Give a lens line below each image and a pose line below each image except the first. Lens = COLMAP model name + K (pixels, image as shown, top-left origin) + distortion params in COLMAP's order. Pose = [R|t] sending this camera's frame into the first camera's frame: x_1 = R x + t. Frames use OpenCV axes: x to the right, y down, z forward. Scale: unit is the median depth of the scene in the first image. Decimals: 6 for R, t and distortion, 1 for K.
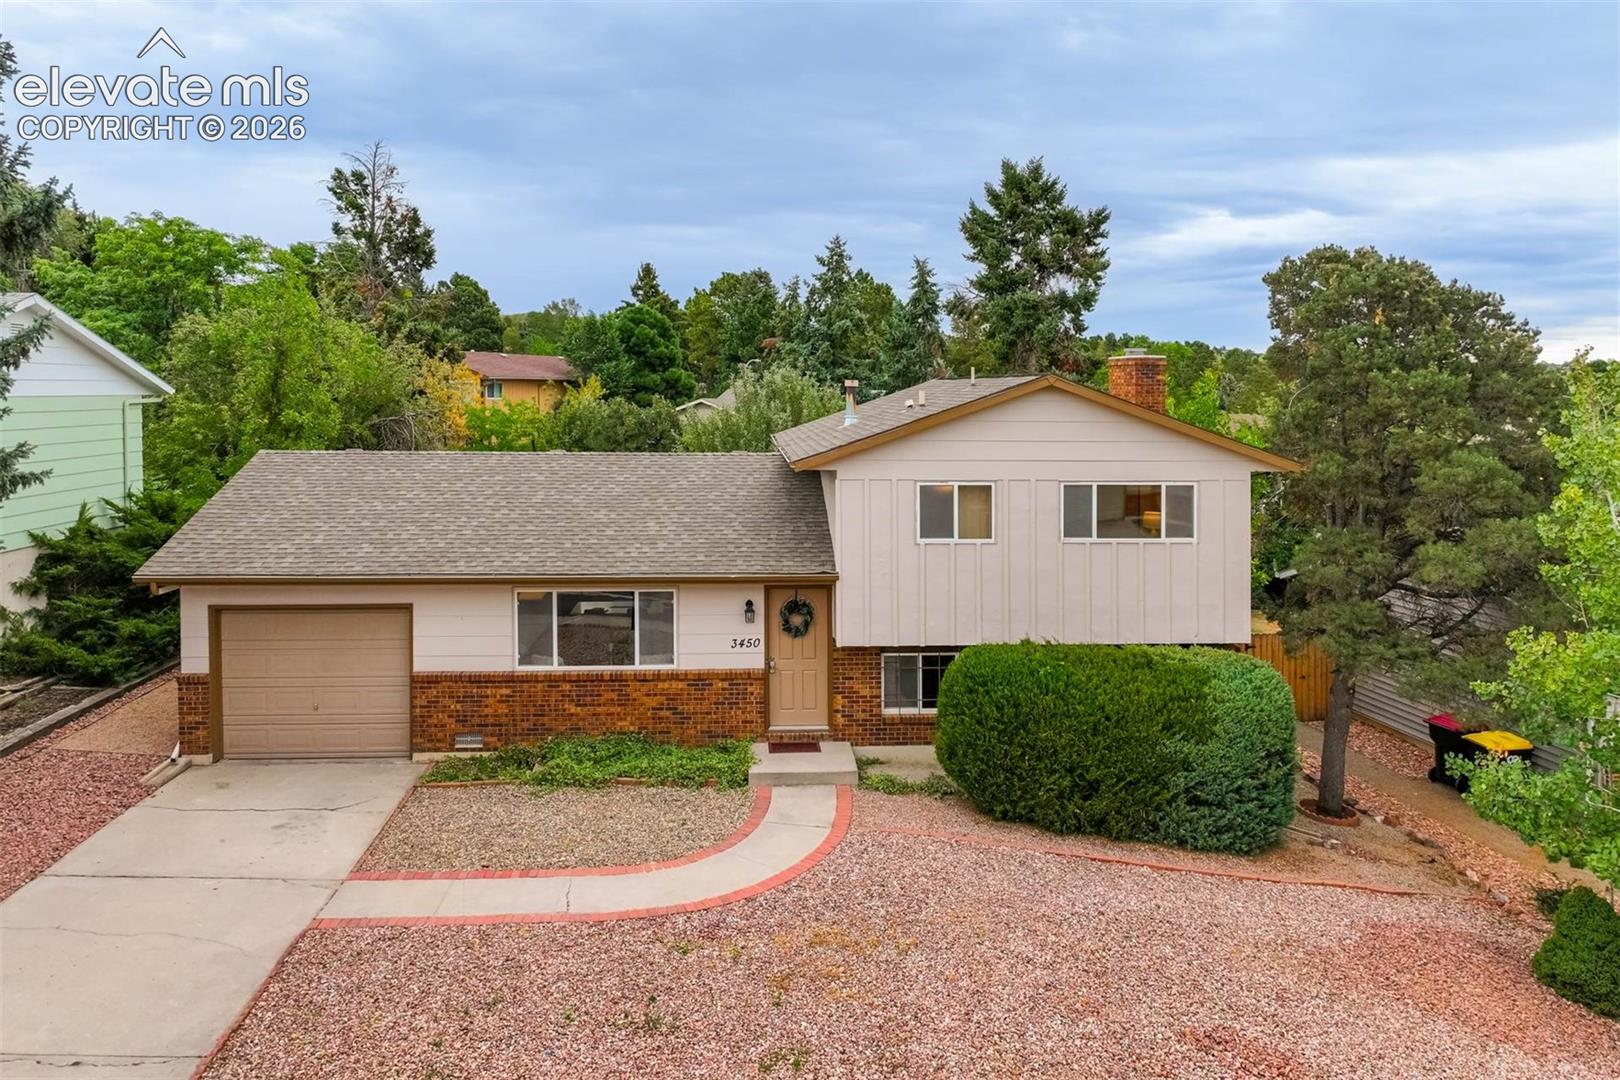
lens RADIAL K [[903.9, 0, 794.7], [0, 903.9, 539.5], [0, 0, 1]] dist [0.000037, 0.001339]
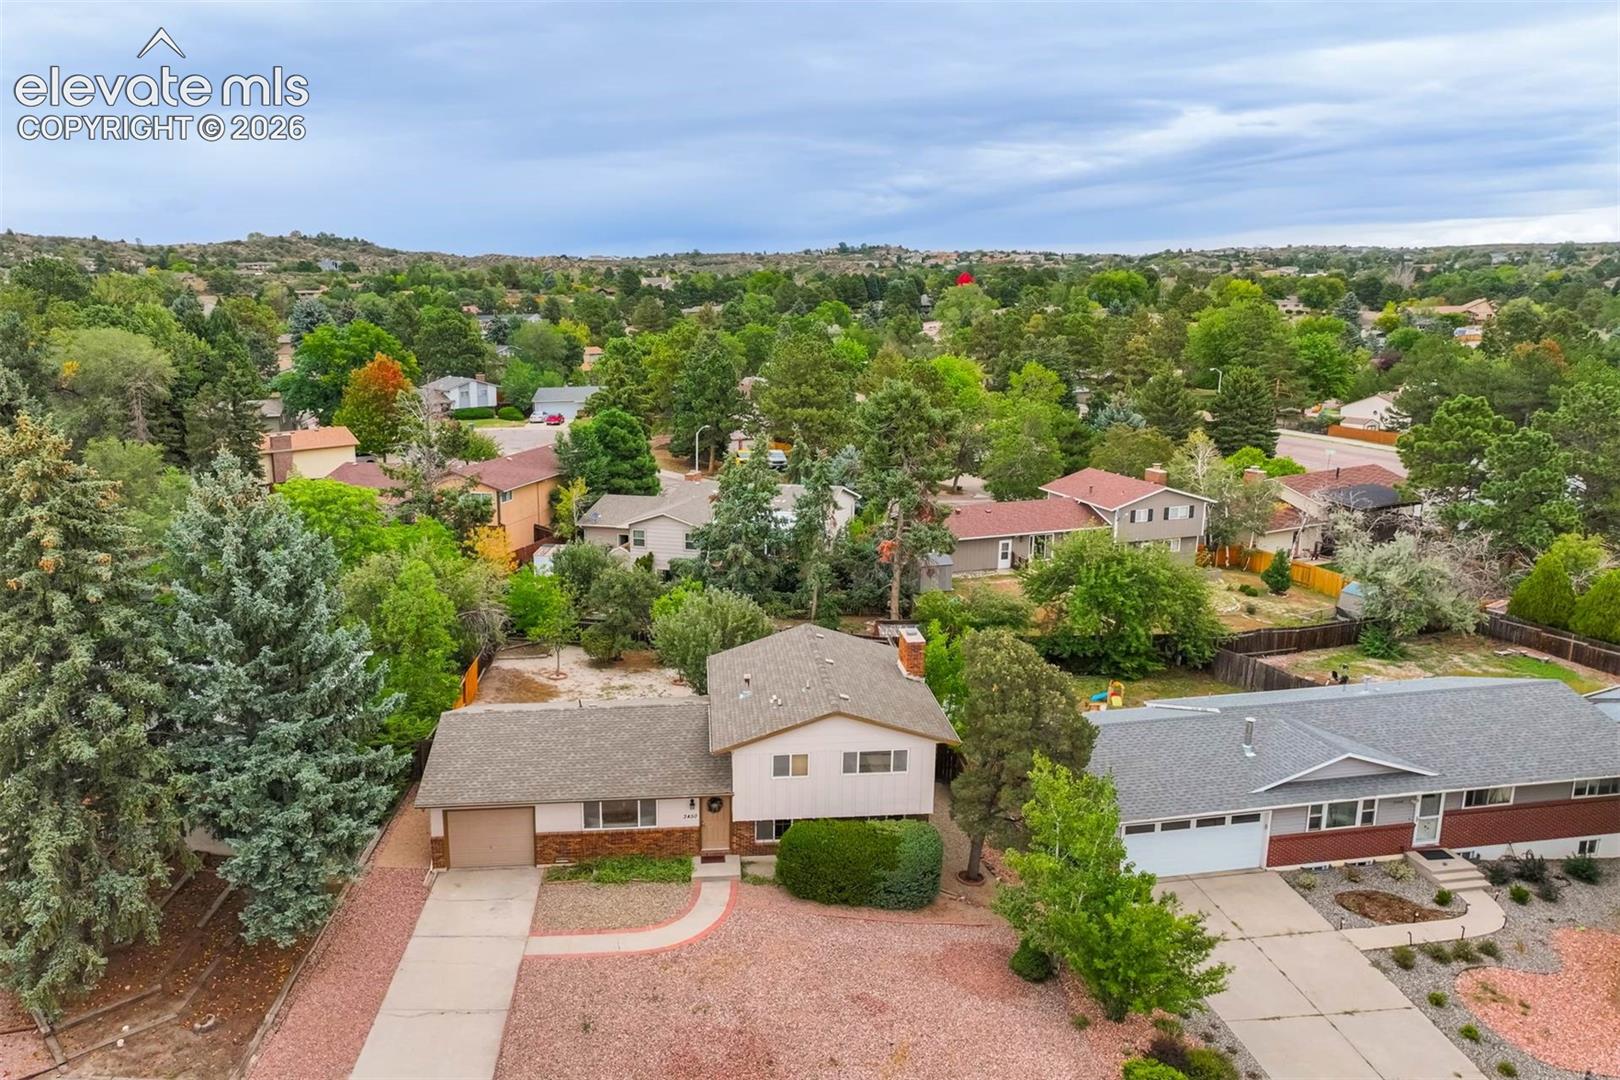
lens RADIAL K [[1137.7, 0, 817.9], [0, 1137.7, 567.3], [0, 0, 1]] dist [-0.000545, 0.004590]
pose [[0.998570, 0.024396, 0.047577, 0.106751], [-0.037863, 0.950929, 0.307085, -1.314734], [-0.037751, -0.308447, 0.950492, -1.412762]]
